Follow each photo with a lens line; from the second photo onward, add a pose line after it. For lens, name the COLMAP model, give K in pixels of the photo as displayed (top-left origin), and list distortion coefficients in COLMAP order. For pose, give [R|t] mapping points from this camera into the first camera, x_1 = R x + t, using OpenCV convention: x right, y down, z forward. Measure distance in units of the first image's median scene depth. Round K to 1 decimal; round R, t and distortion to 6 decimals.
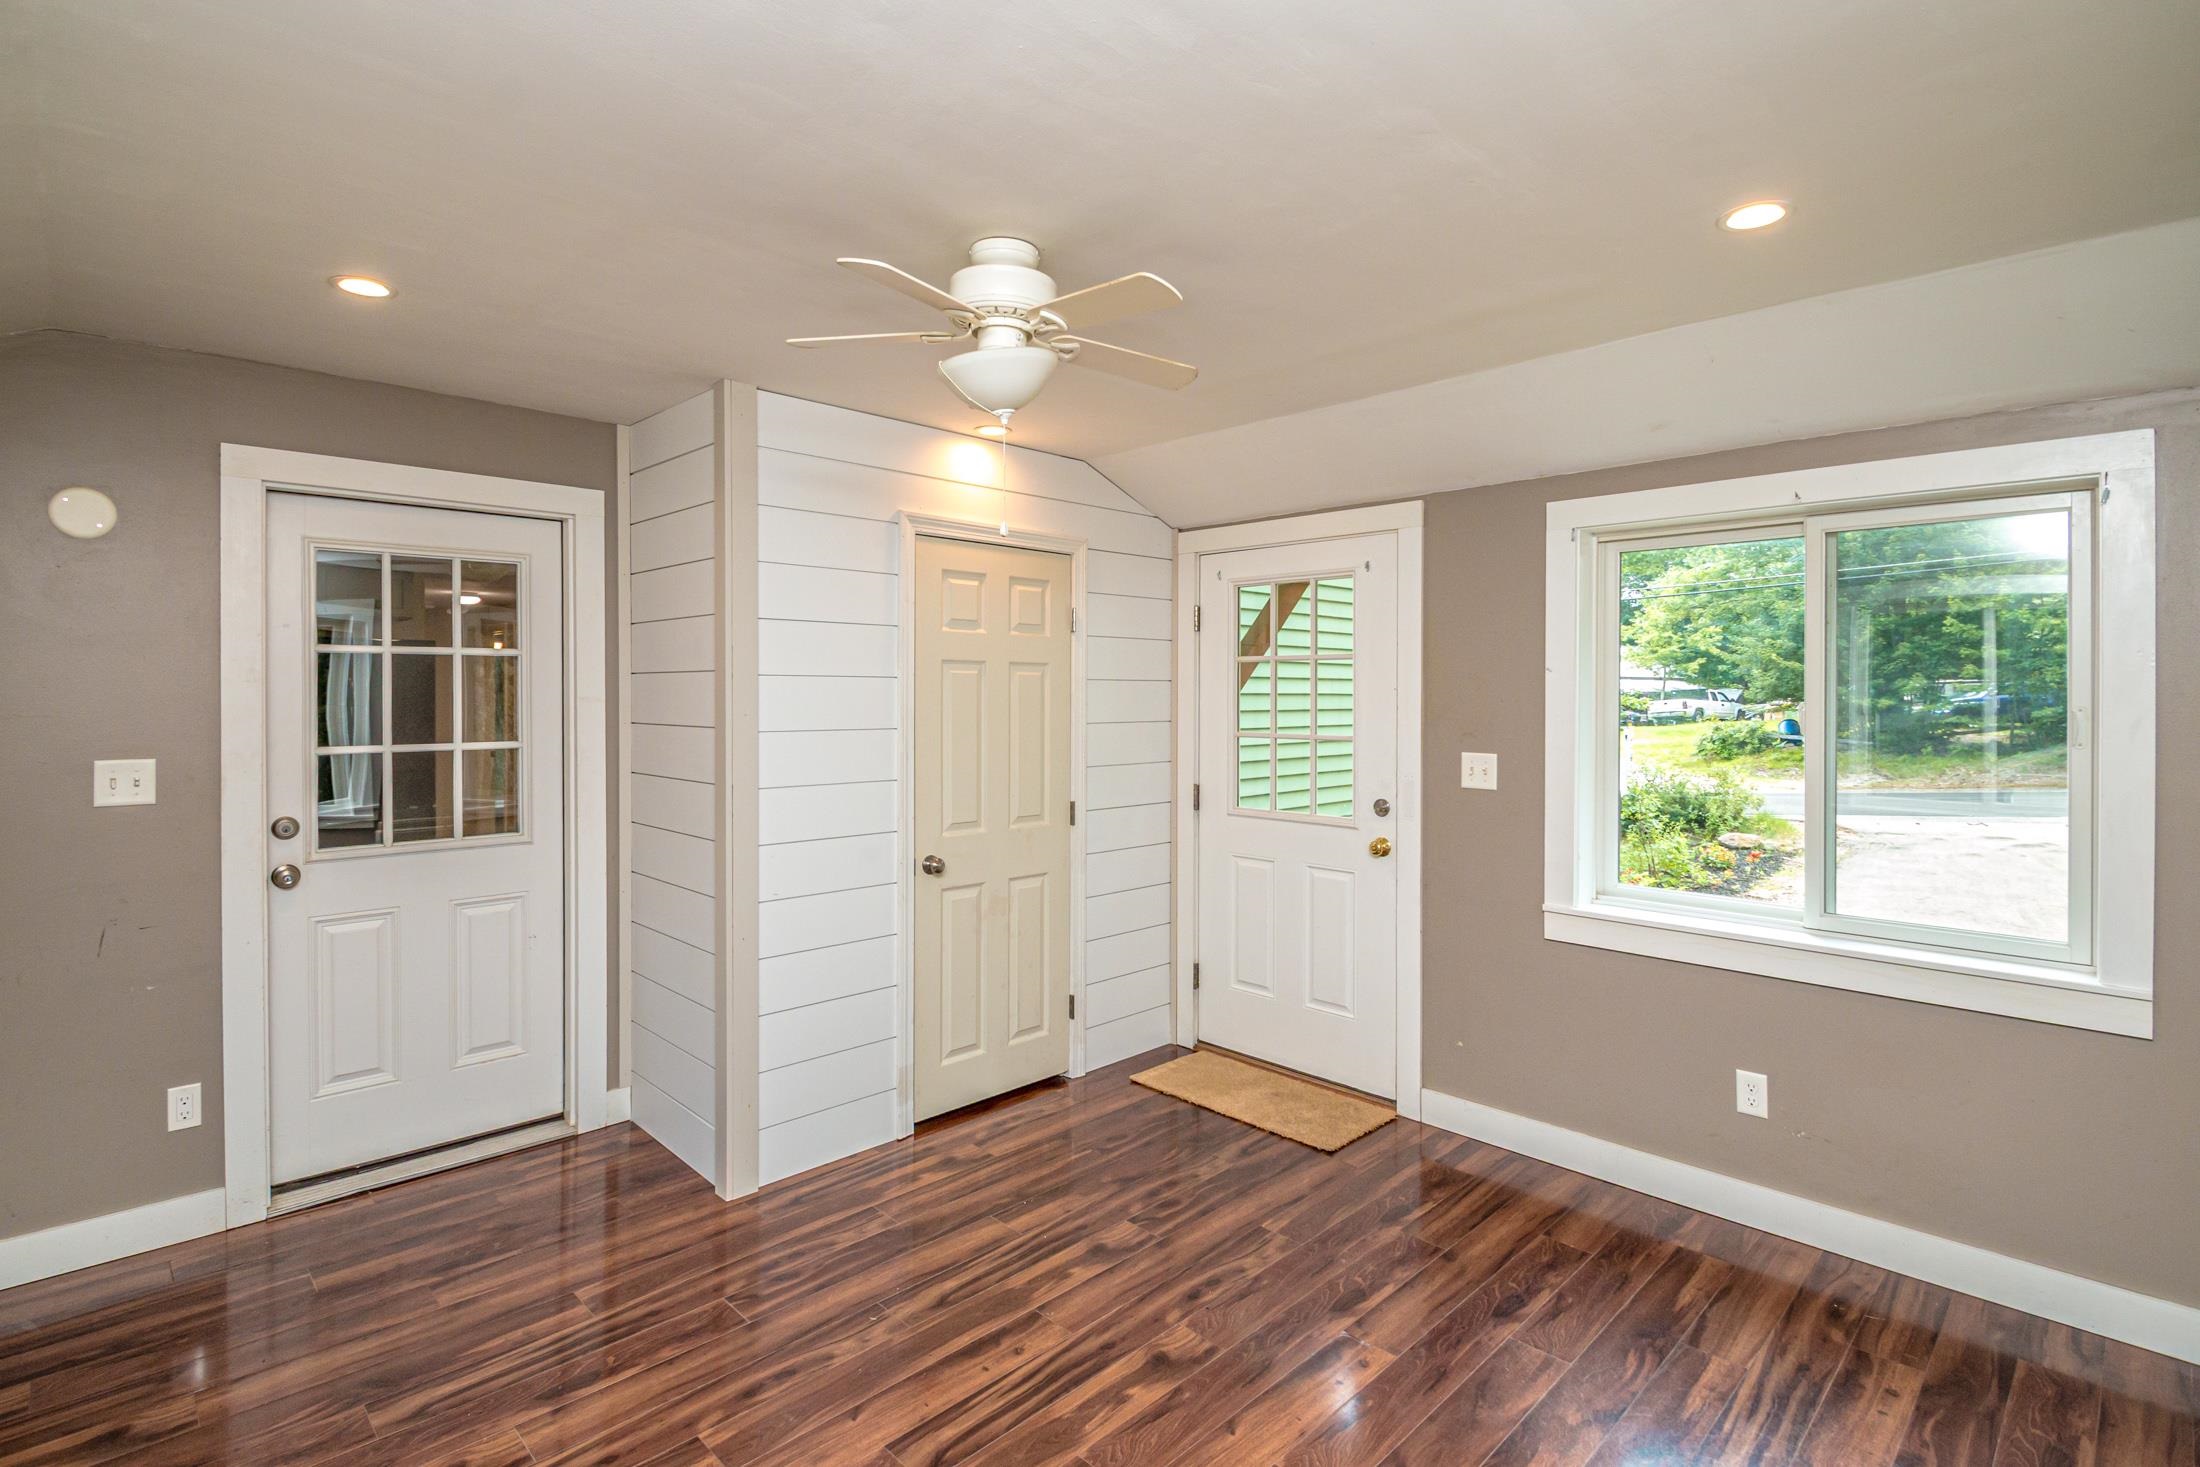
lens RADIAL K [[1051.7, 0, 1085.6], [0, 1051.7, 694.6], [0, 0, 1]] dist [0.002649, -0.016366]
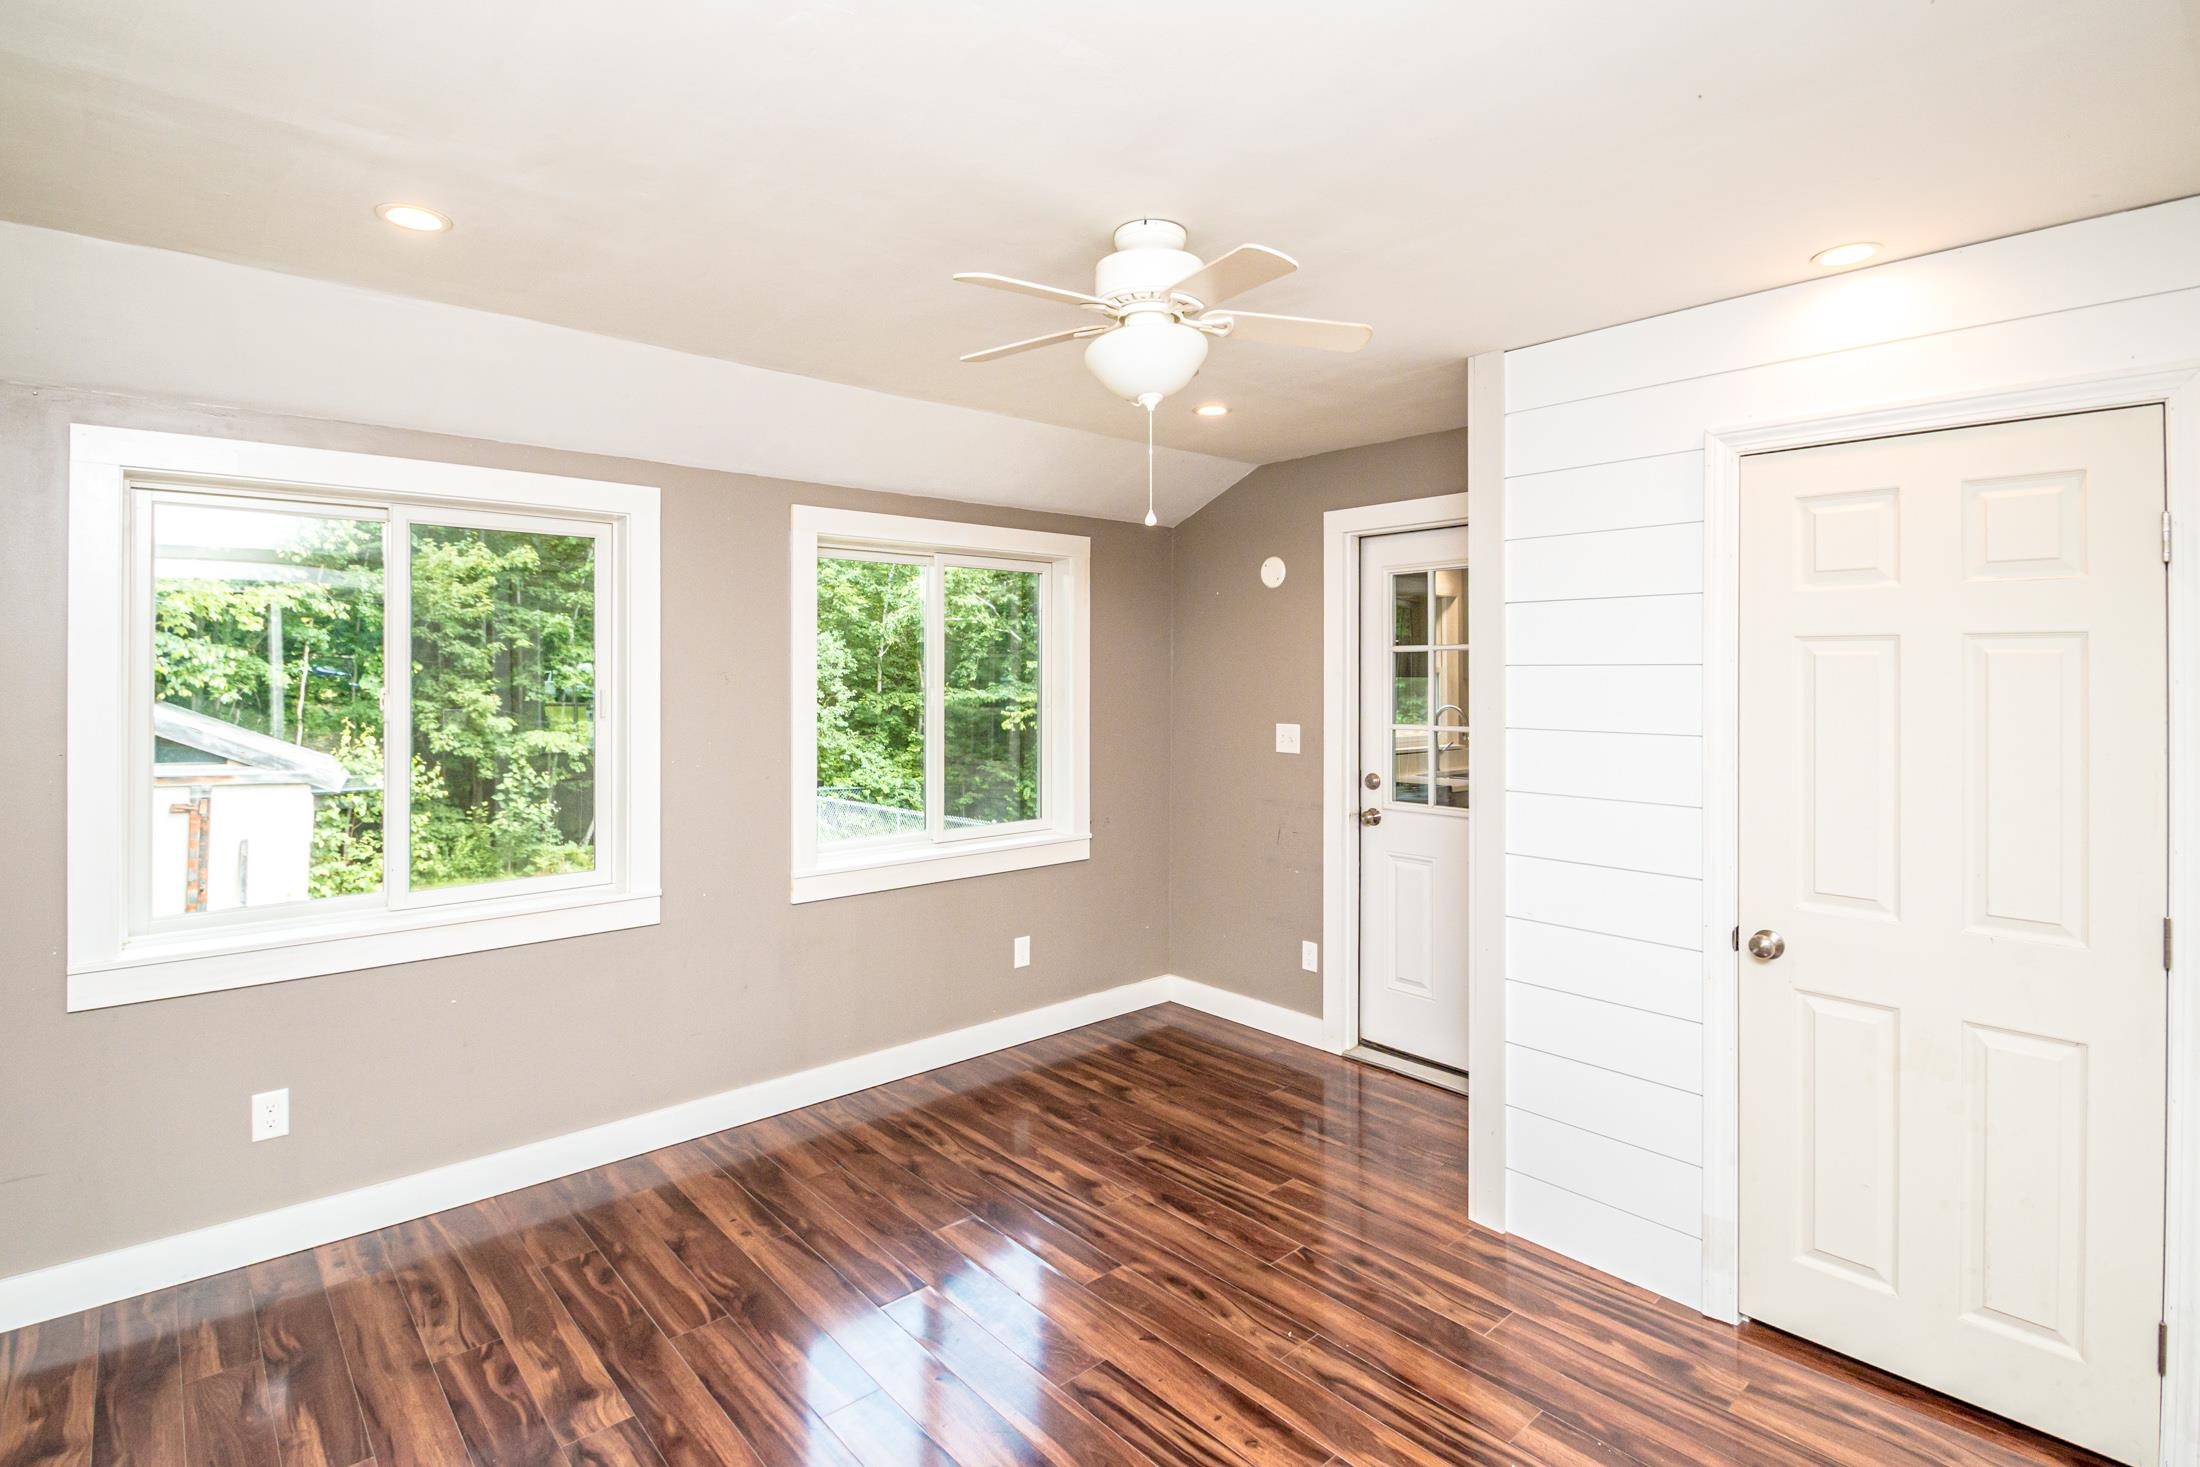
lens RADIAL K [[1051.7, 0, 1085.6], [0, 1051.7, 694.6], [0, 0, 1]] dist [0.002649, -0.016366]
pose [[-0.057014, 0.018578, -0.998200, 0.691165], [-0.004844, 0.999810, 0.018885, -0.011657], [0.998362, 0.005912, -0.056914, 0.781213]]
